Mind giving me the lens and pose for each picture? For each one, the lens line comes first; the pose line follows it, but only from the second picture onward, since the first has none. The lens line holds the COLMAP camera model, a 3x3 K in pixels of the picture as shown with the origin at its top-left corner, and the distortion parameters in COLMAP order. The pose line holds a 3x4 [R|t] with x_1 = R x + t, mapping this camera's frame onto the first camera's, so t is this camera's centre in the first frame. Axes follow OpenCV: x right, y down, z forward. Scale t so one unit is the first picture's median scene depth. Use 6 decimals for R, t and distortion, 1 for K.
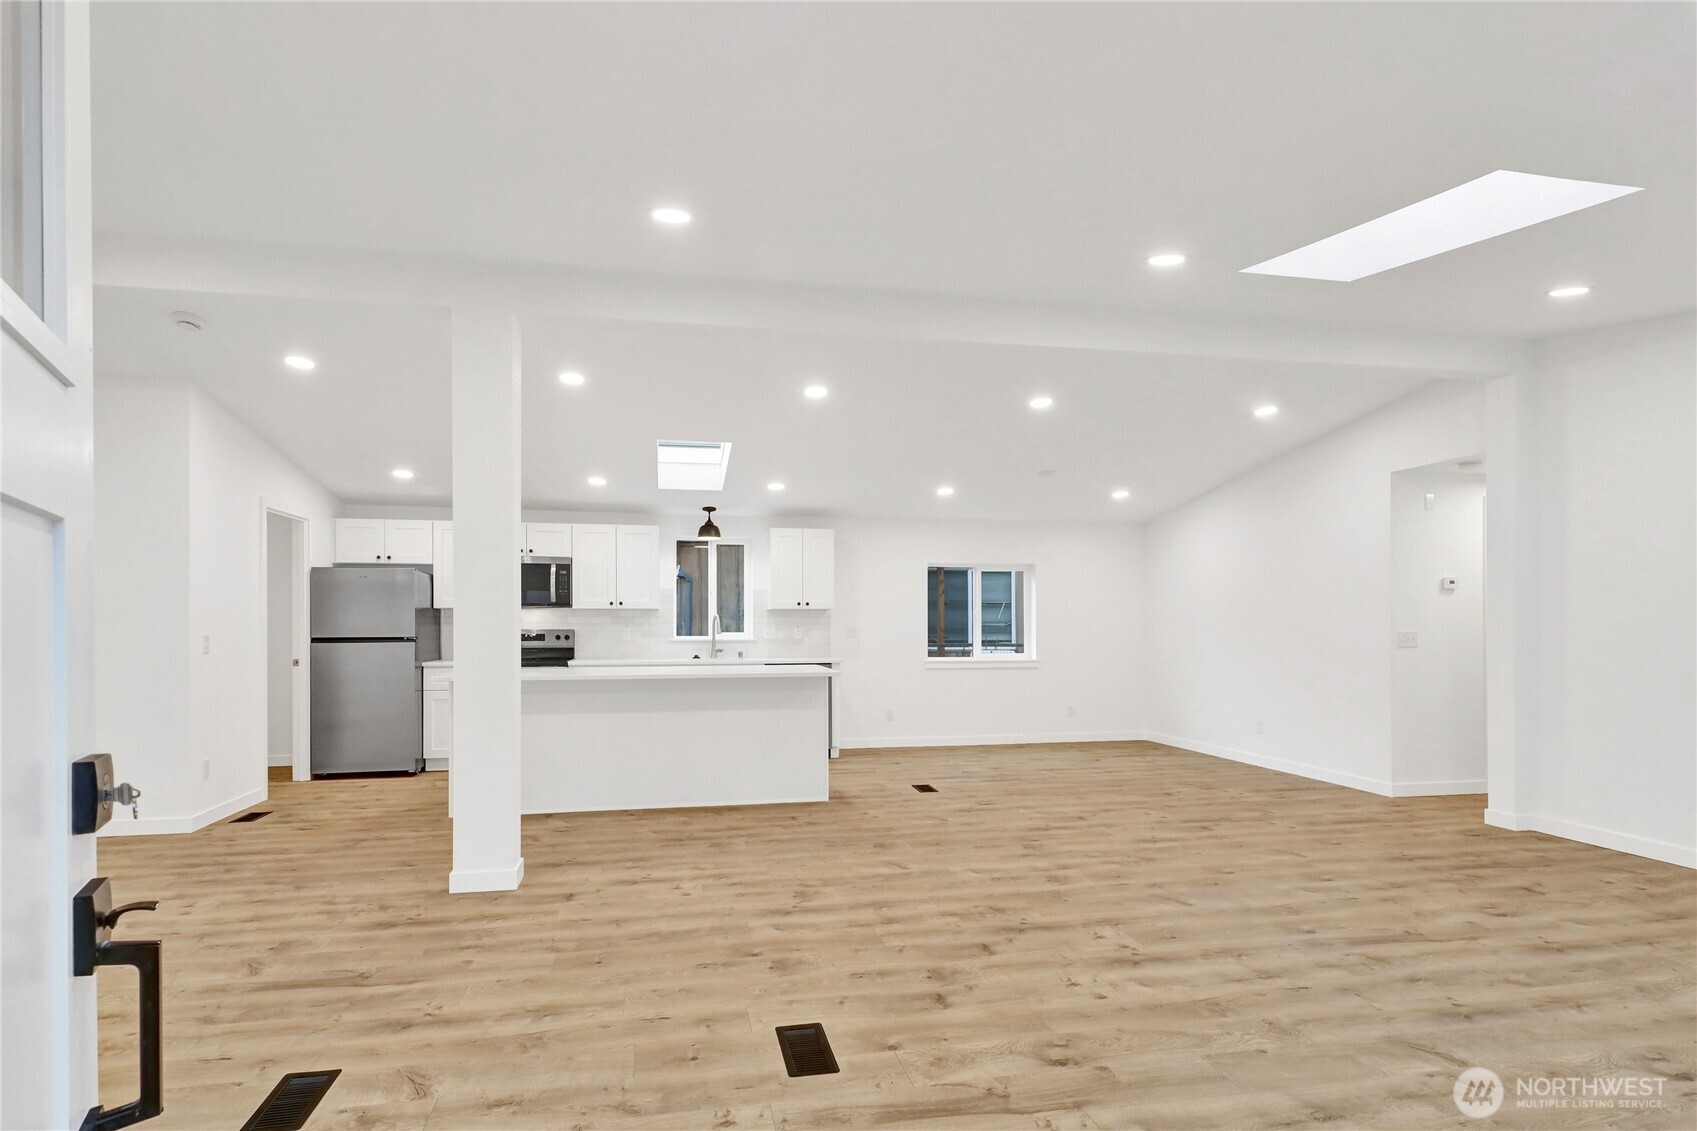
lens RADIAL K [[827.9, 0, 865.8], [0, 827.9, 626.0], [0, 0, 1]] dist [0.001503, -0.000074]
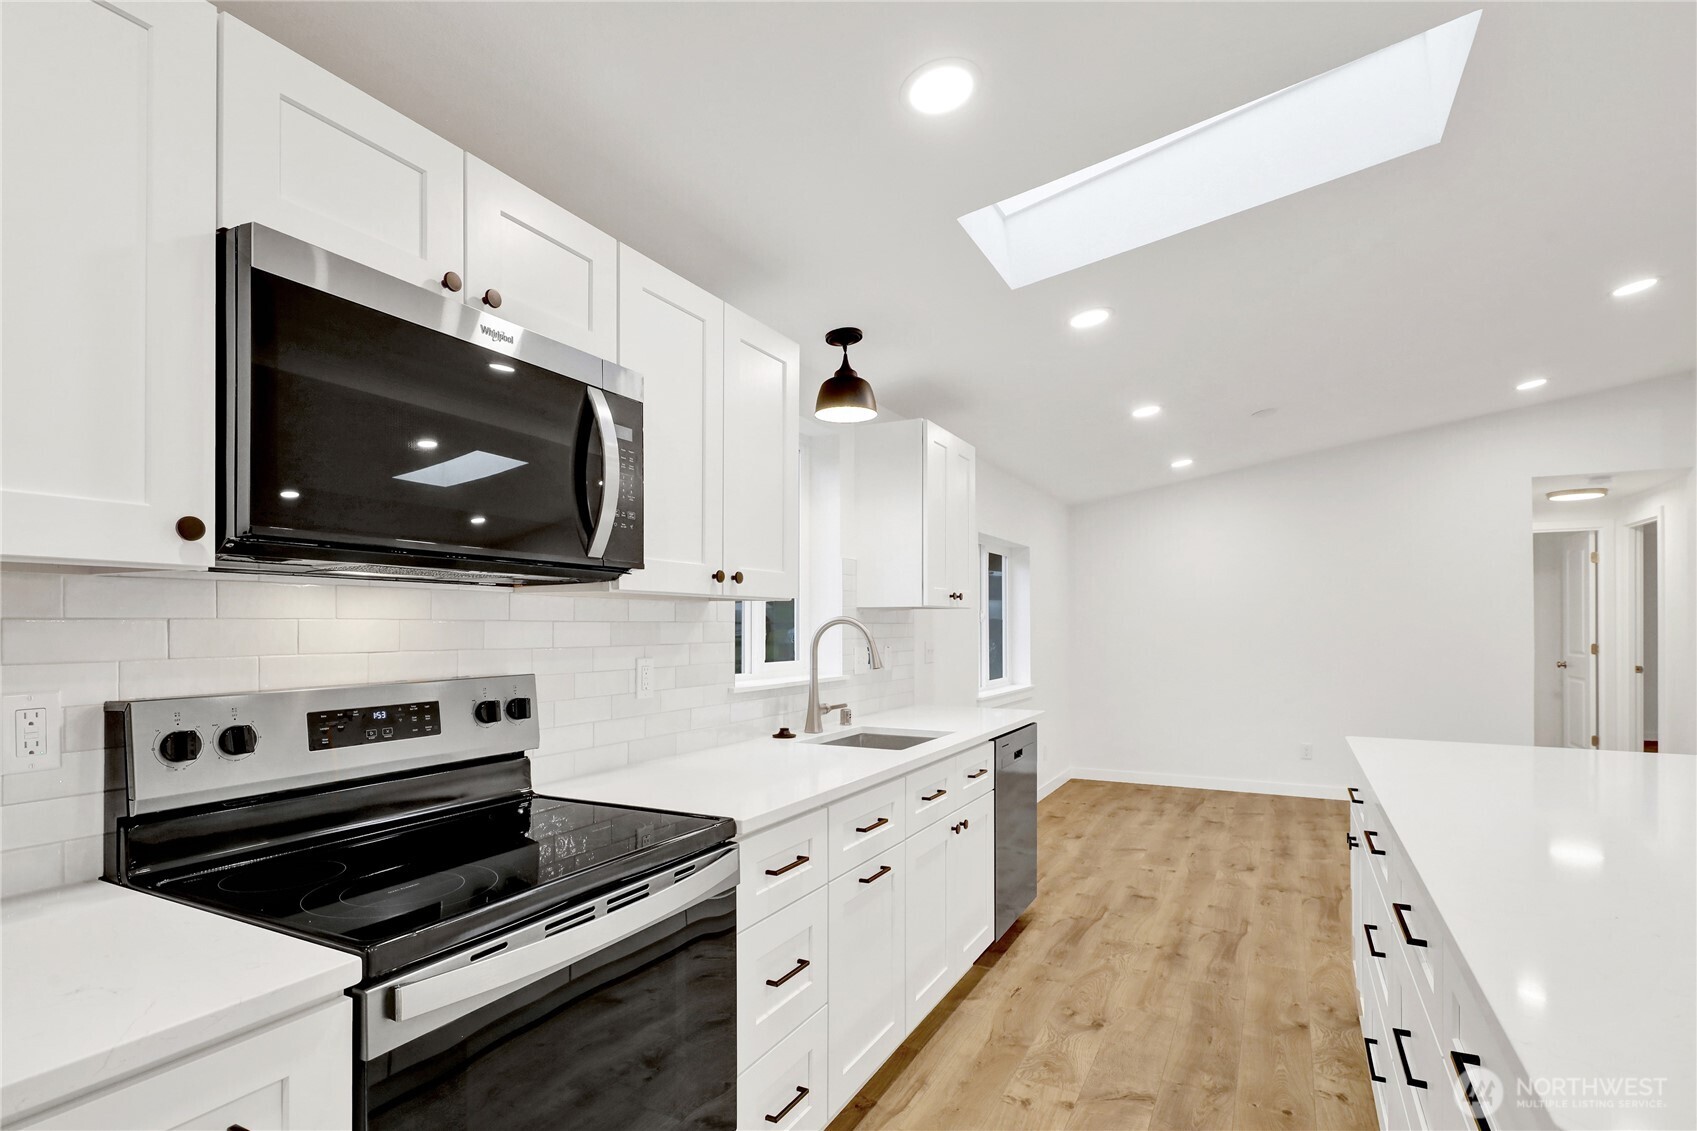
lens RADIAL K [[825.9, 0, 851.1], [0, 825.9, 618.2], [0, 0, 1]] dist [0.000356, -0.000307]
pose [[0.656888, 0.006444, 0.753961, -0.478804], [0.001854, 0.999947, -0.010162, -0.009988], [-0.753986, 0.008073, 0.656841, 0.768908]]
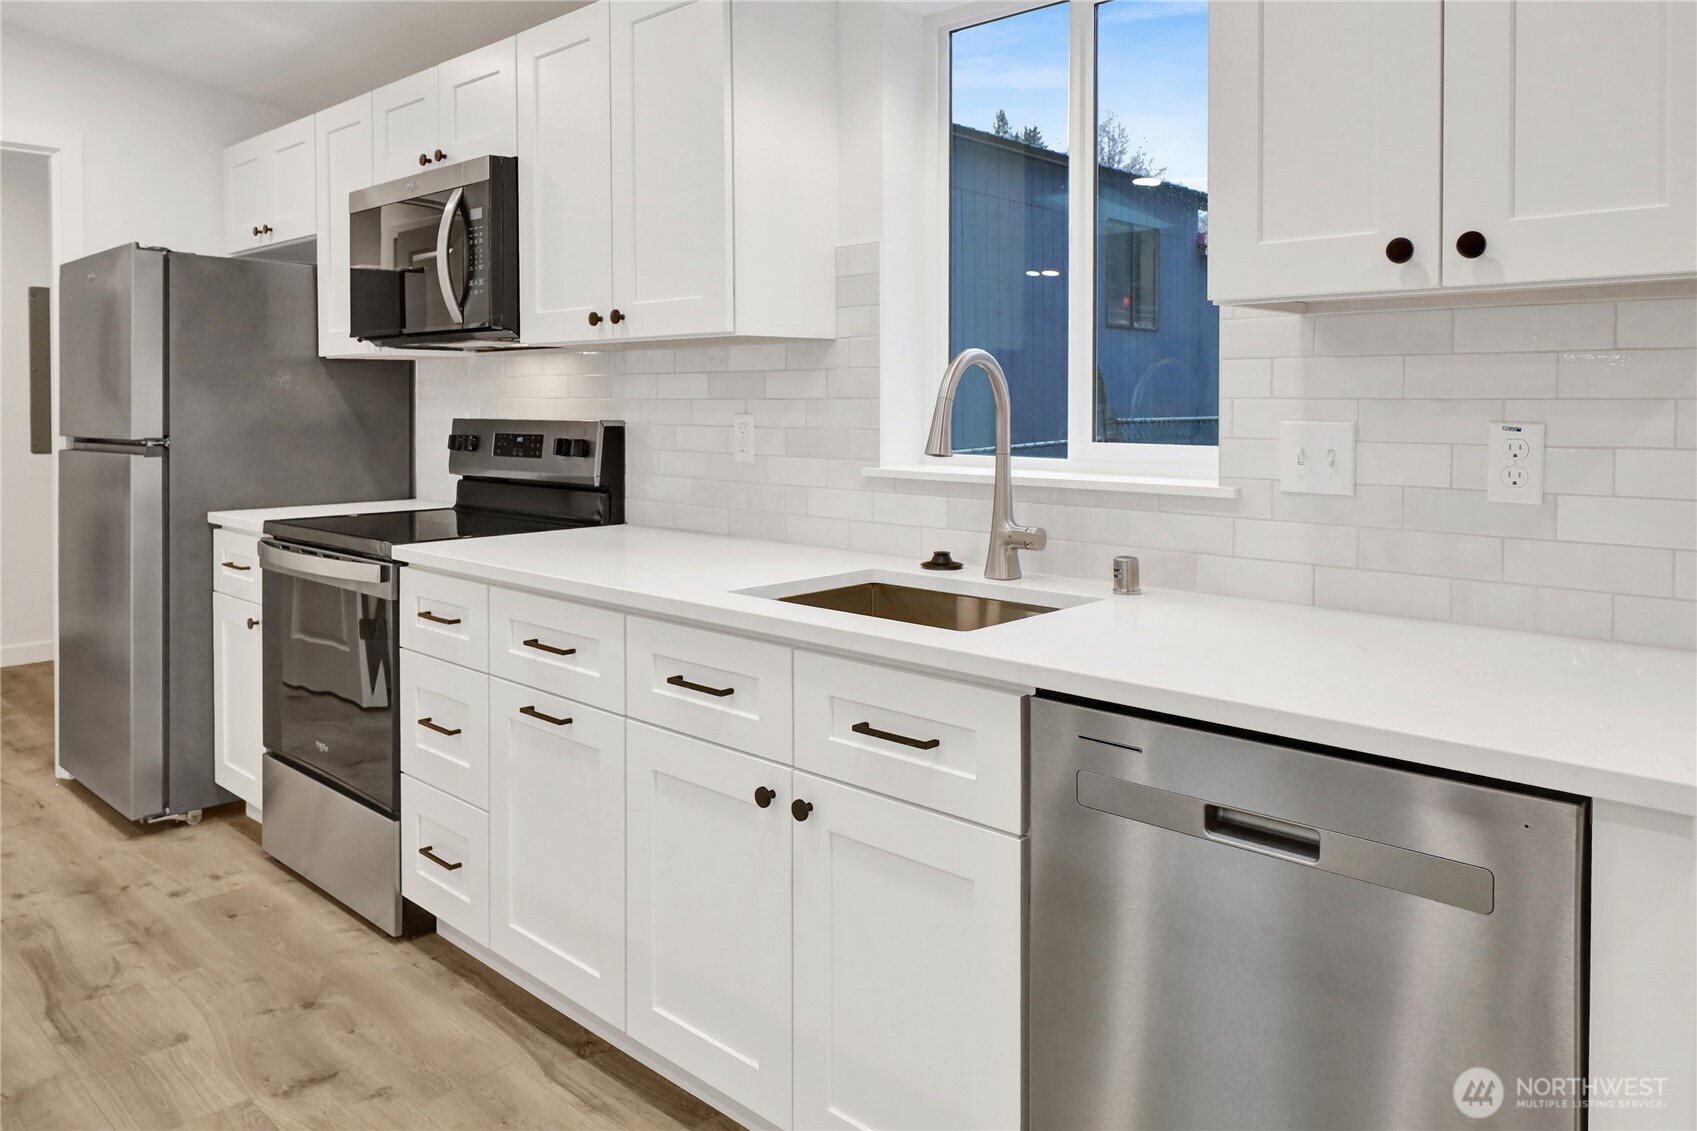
lens RADIAL K [[1181.6, 0, 841.1], [0, 1181.6, 418.3], [0, 0, 1]] dist [-0.001213, 0.000107]
pose [[0.547858, 0.013013, -0.836470, 0.027900], [0.000748, 0.999871, 0.016045, -0.003045], [0.836571, -0.009416, 0.547777, 0.852106]]
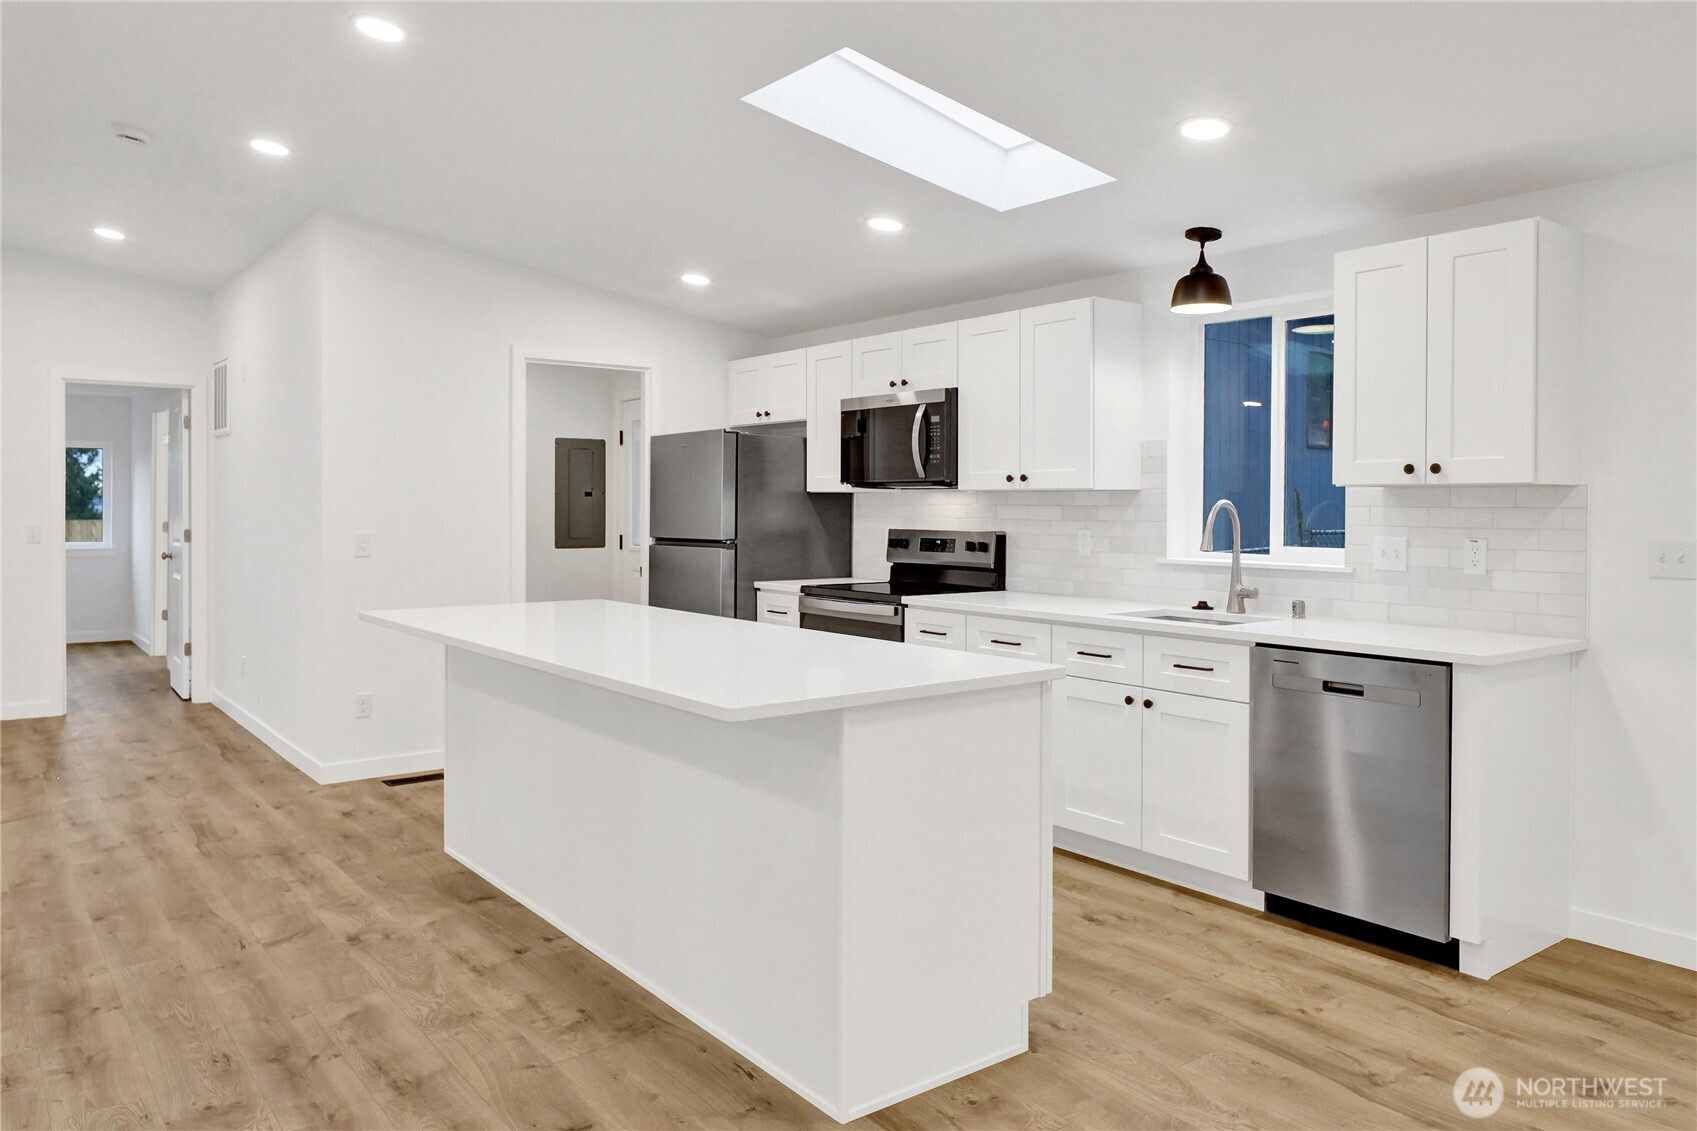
lens RADIAL K [[1190.8, 0, 837.9], [0, 1190.8, 509.3], [0, 0, 1]] dist [-0.003211, 0.000755]
pose [[0.407878, 0.005406, -0.913020, 0.264070], [-0.004714, 0.999982, 0.003814, -0.011647], [0.913024, 0.002749, 0.407896, 0.624298]]
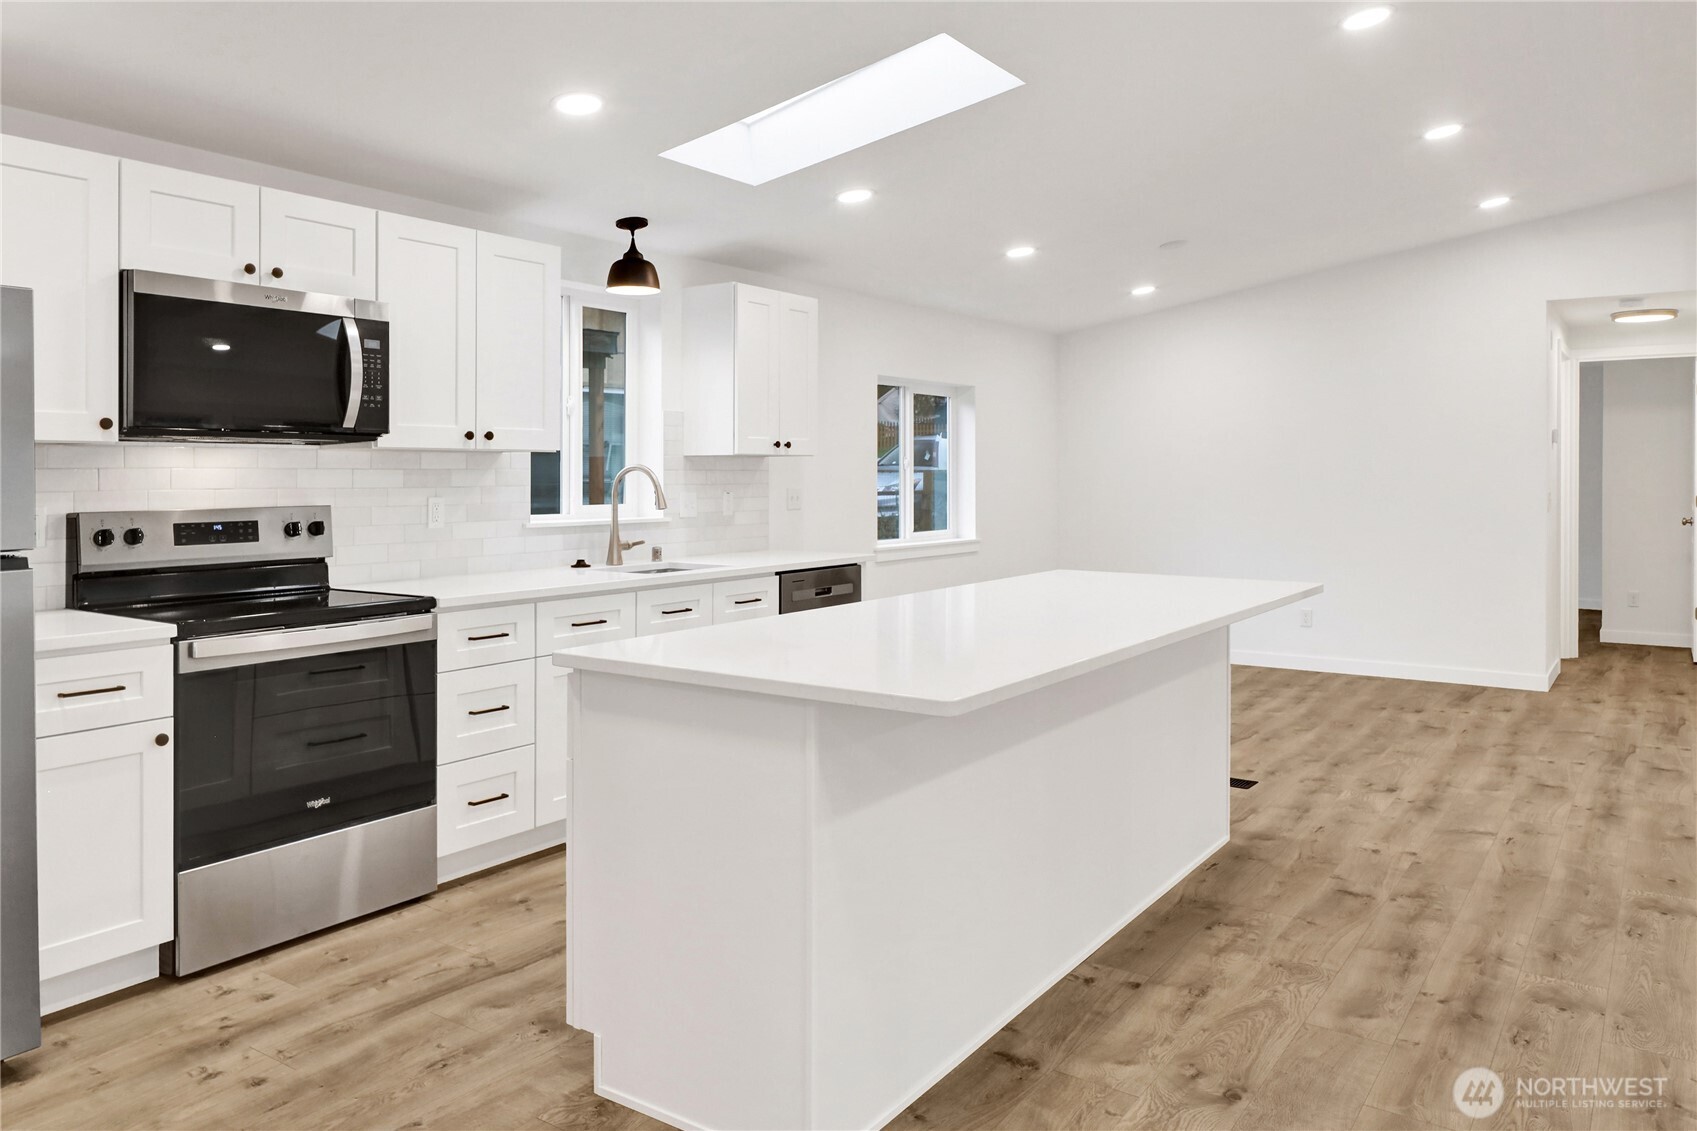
lens RADIAL K [[1169.0, 0, 854.8], [0, 1169.0, 467.5], [0, 0, 1]] dist [0.001287, -0.003305]
pose [[0.744991, 0.002723, 0.667069, -0.523340], [0.002919, 0.999969, -0.007341, -0.008035], [-0.667068, 0.007416, 0.744960, 0.473486]]
